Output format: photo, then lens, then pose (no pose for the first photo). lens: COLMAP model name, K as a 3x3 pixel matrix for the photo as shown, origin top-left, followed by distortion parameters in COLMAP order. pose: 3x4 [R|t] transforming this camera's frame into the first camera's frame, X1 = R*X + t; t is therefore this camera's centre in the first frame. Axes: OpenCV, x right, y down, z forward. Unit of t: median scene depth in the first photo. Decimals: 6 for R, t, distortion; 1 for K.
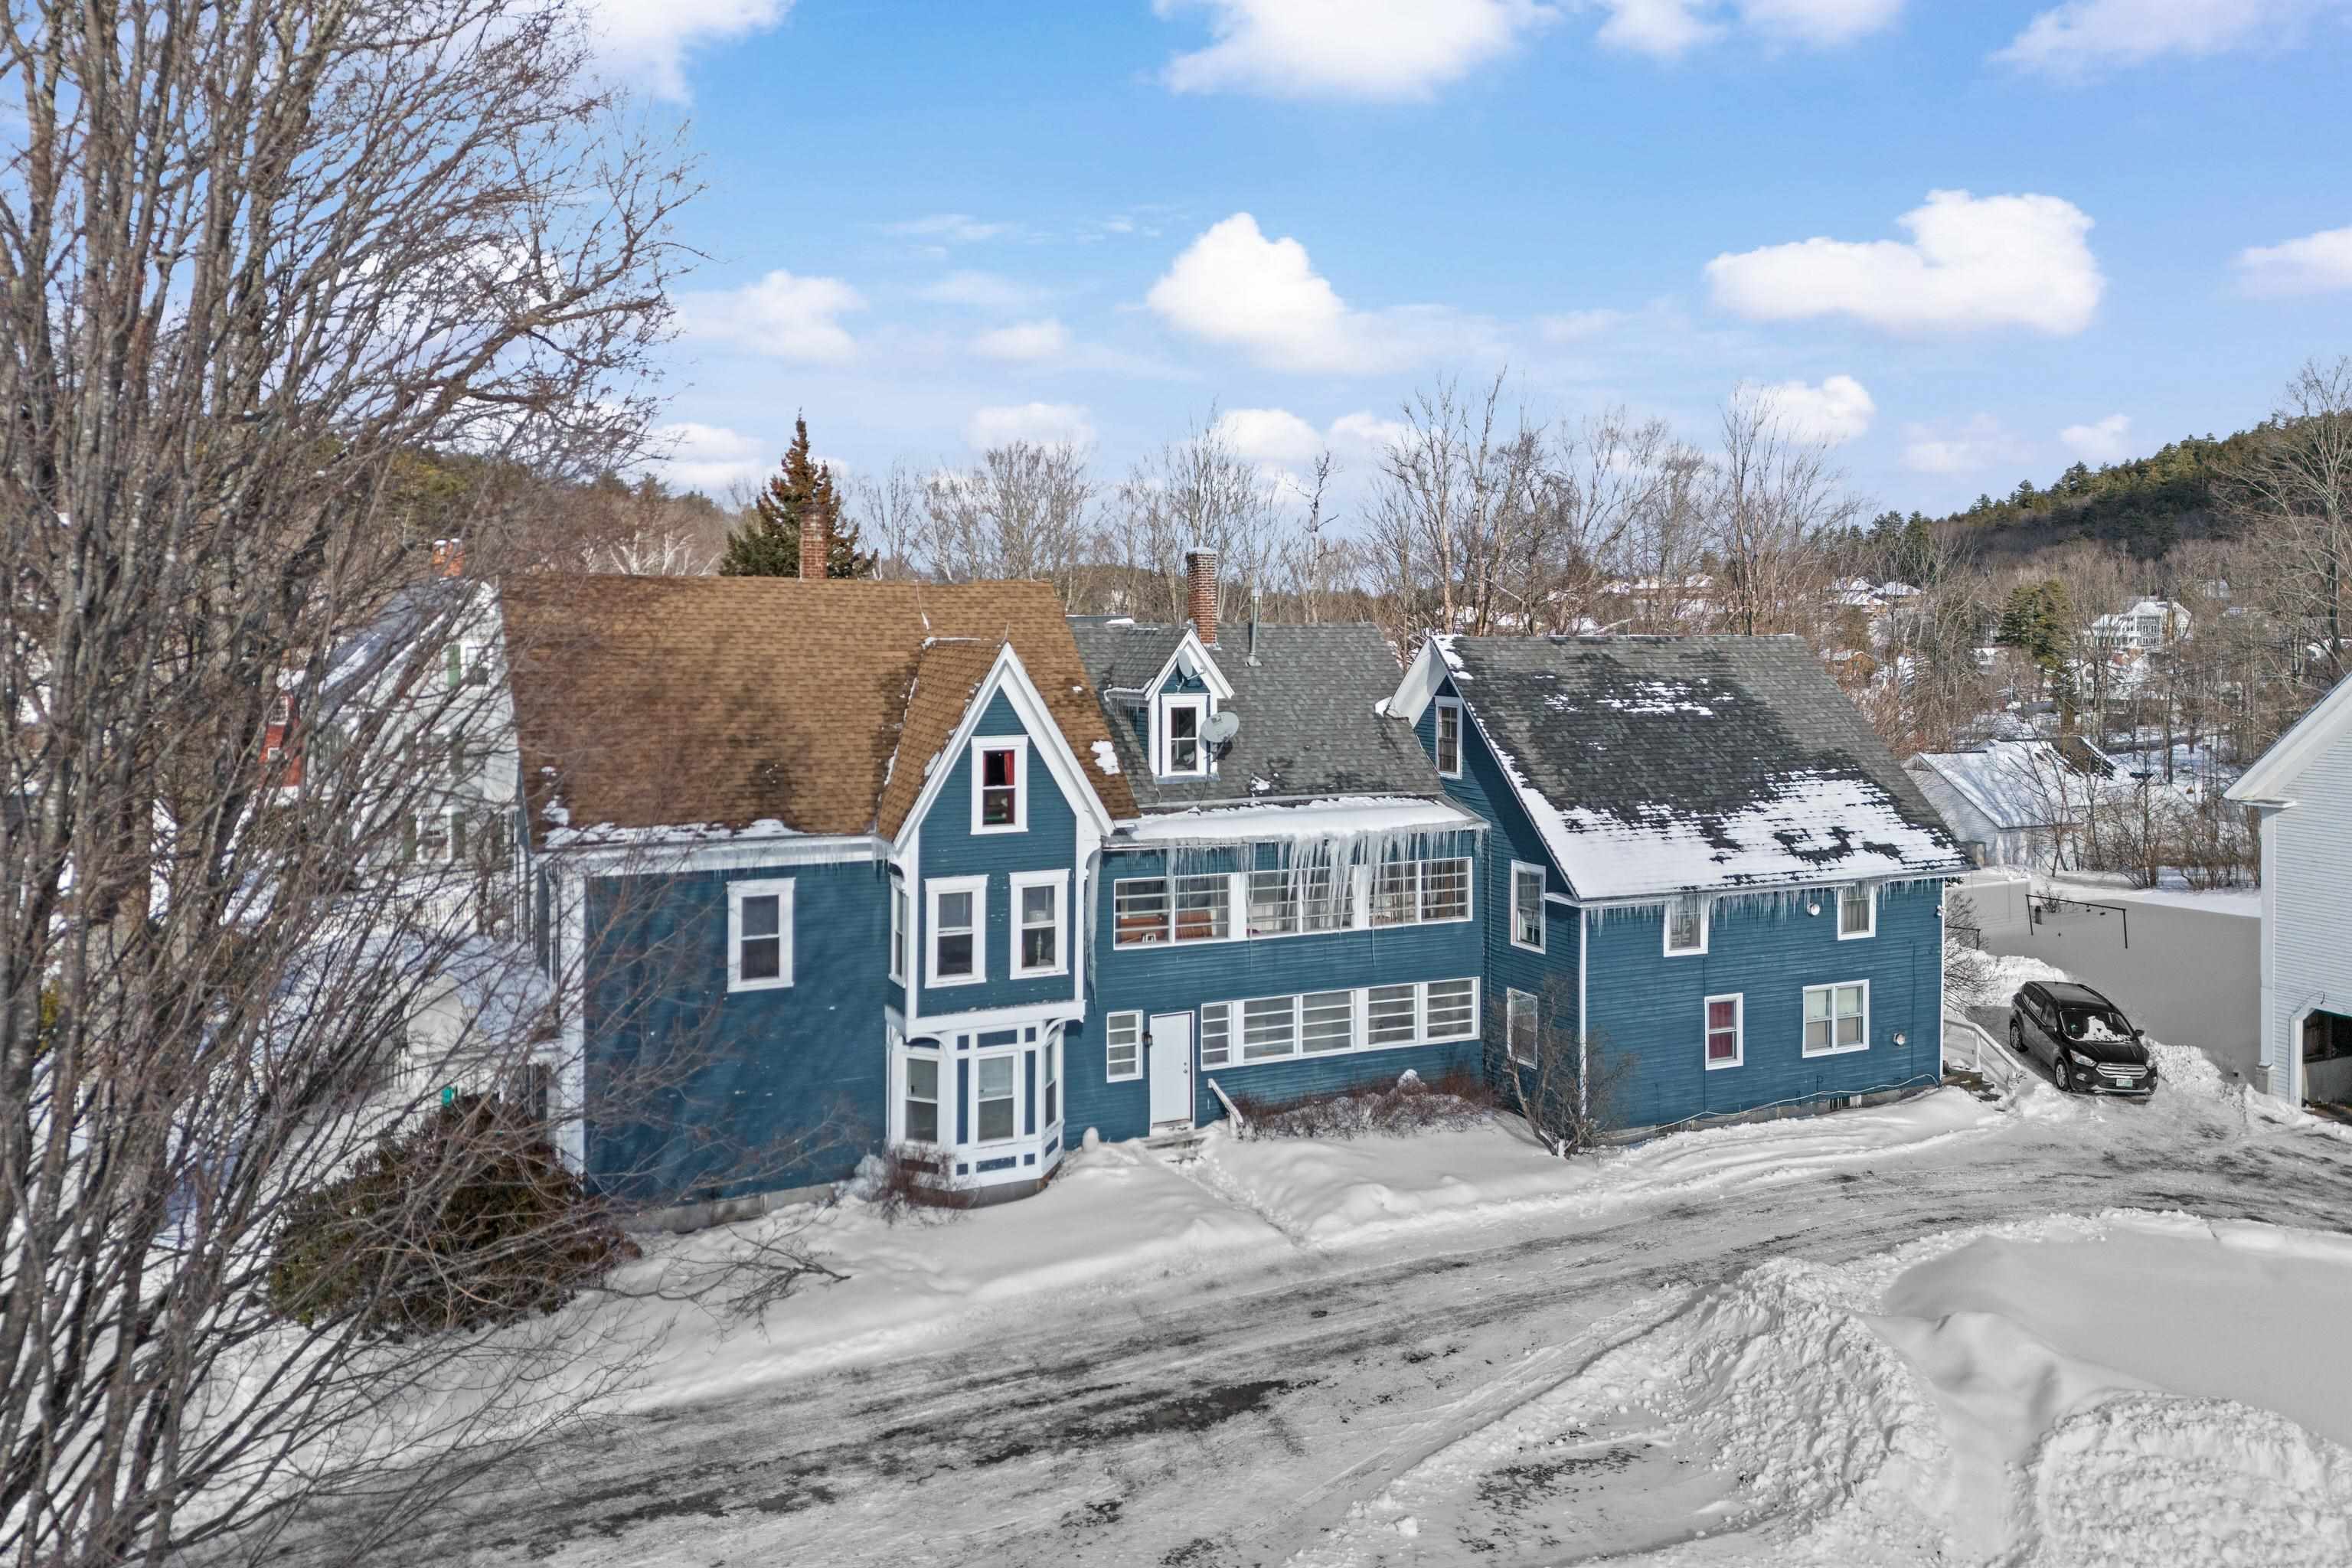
lens RADIAL K [[1704.8, 0, 1173.5], [0, 1704.8, 667.1], [0, 0, 1]] dist [0.131256, -0.162064]
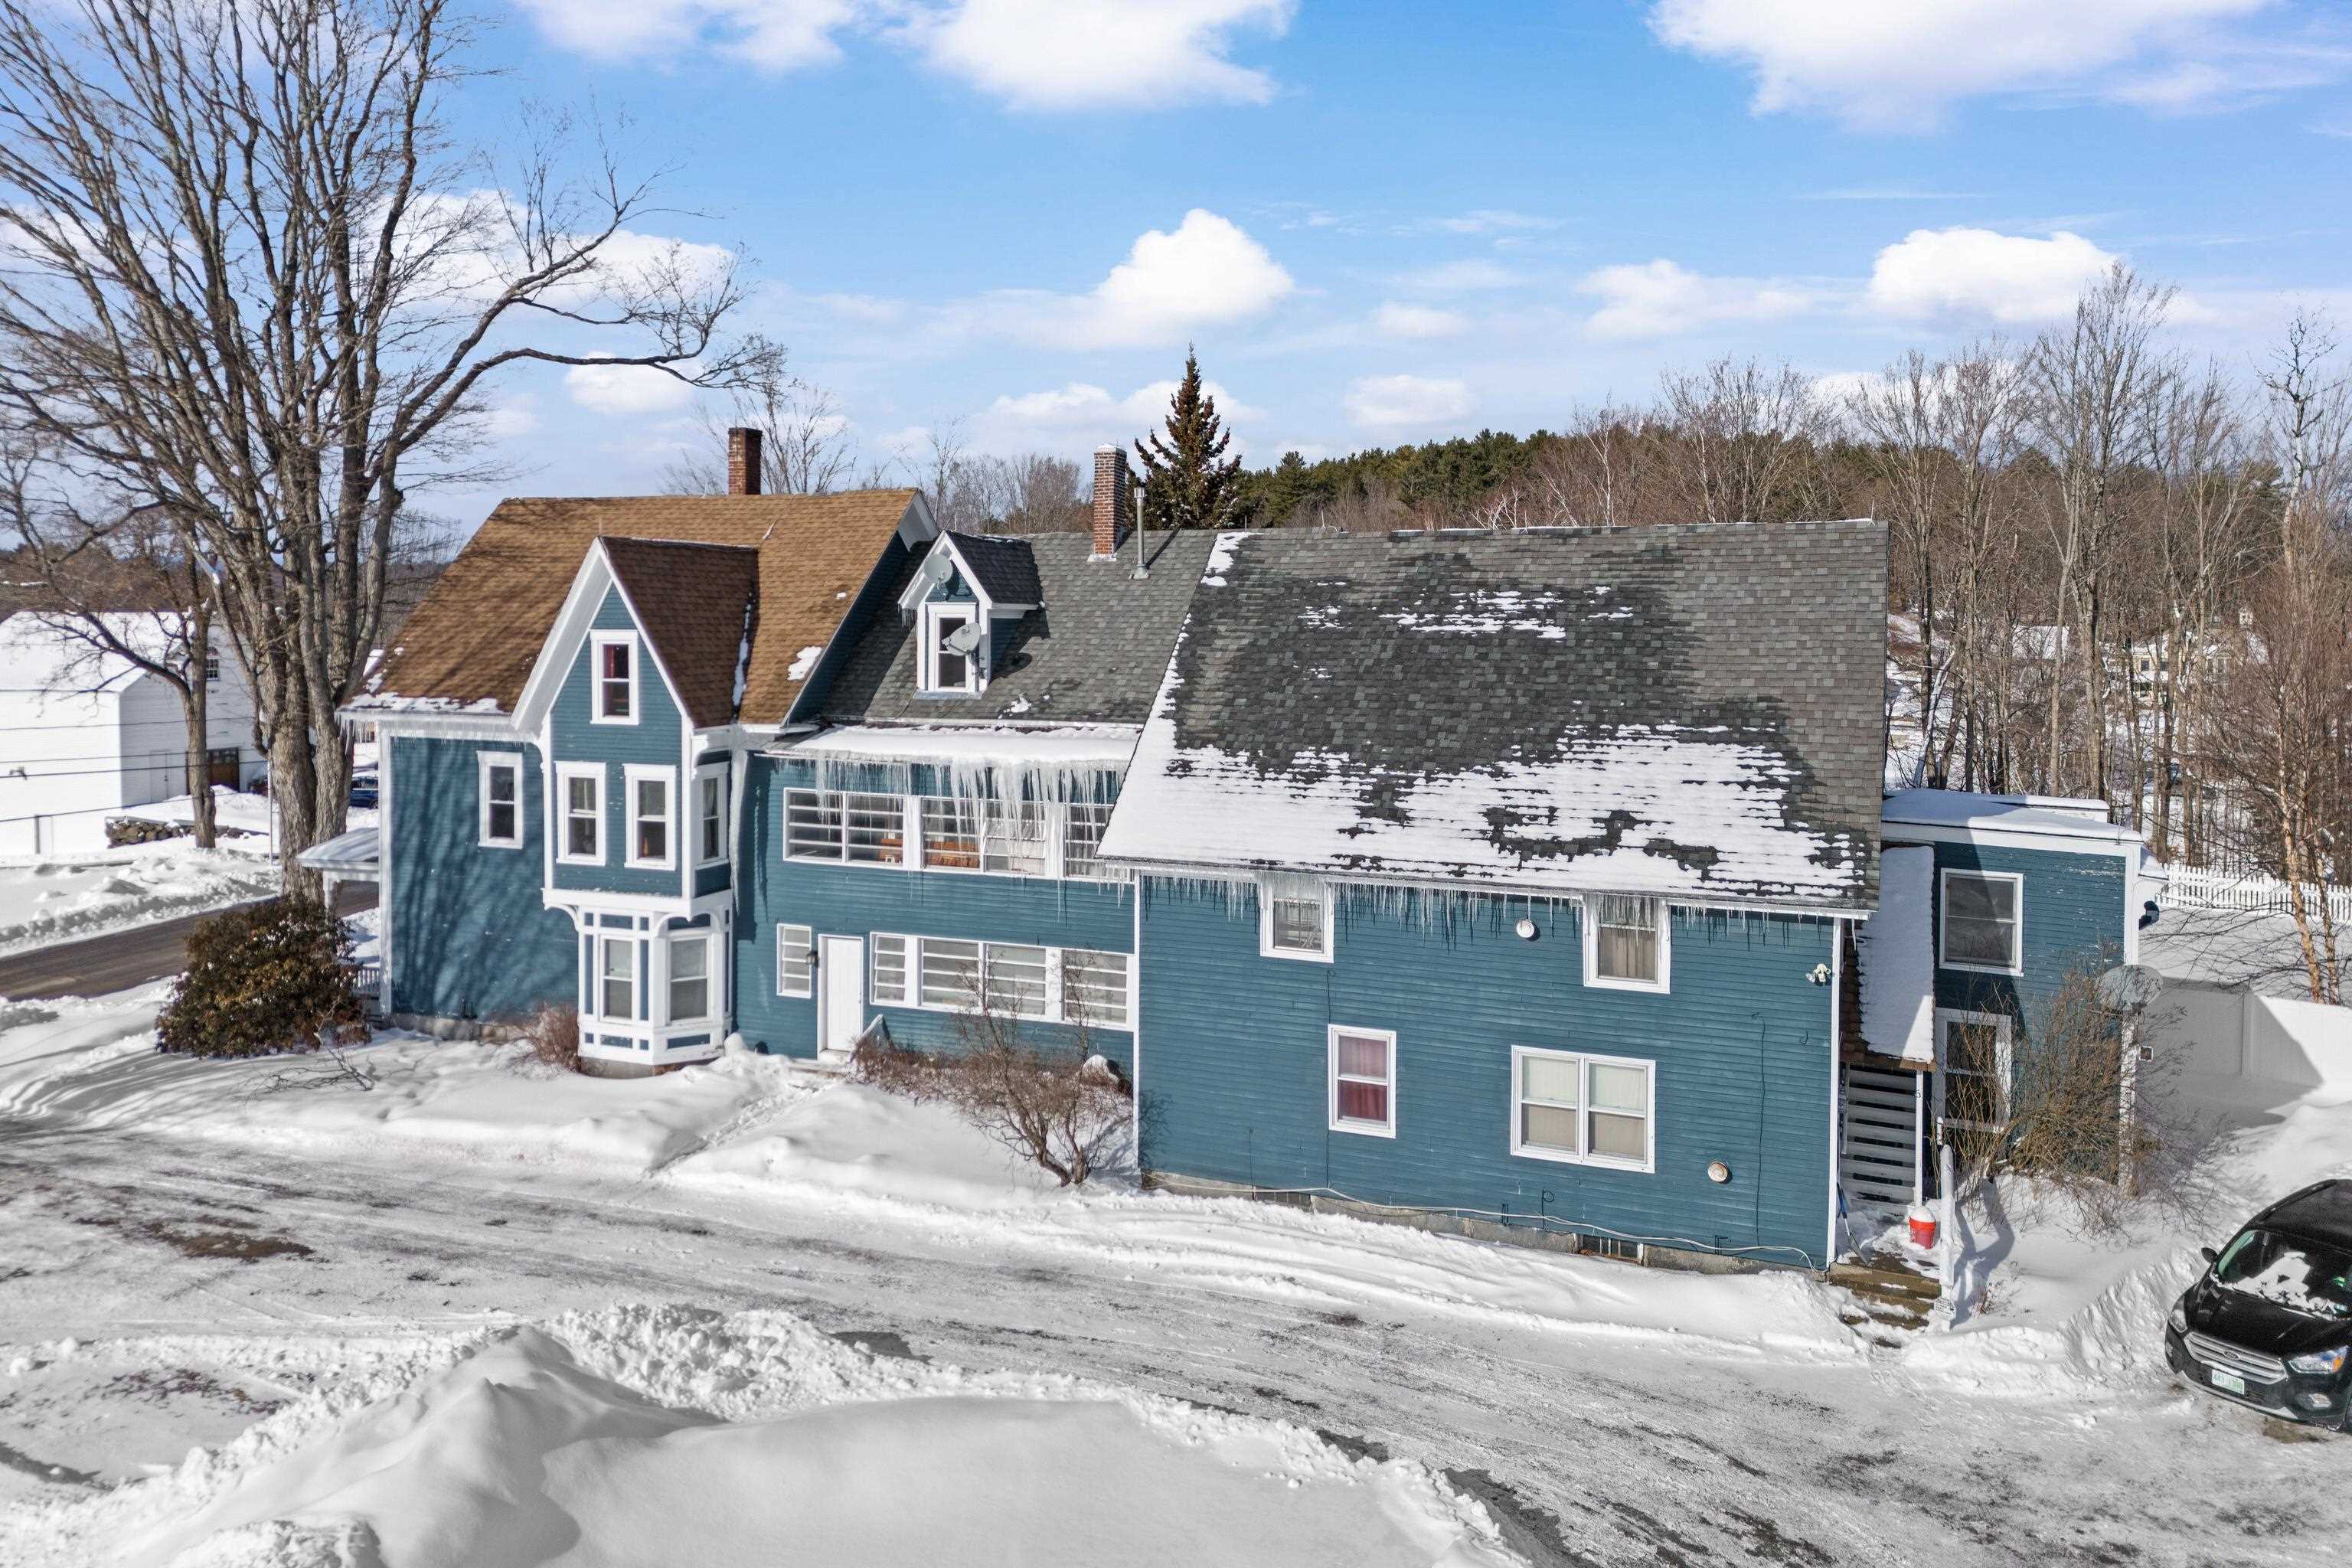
lens RADIAL K [[1708.3, 0, 1176.1], [0, 1708.3, 673.4], [0, 0, 1]] dist [0.108108, -0.111633]
pose [[0.663654, 0.024738, -0.747630, 0.885735], [-0.020811, 0.999677, 0.014605, 0.043135], [0.747750, 0.005866, 0.663955, 0.548832]]
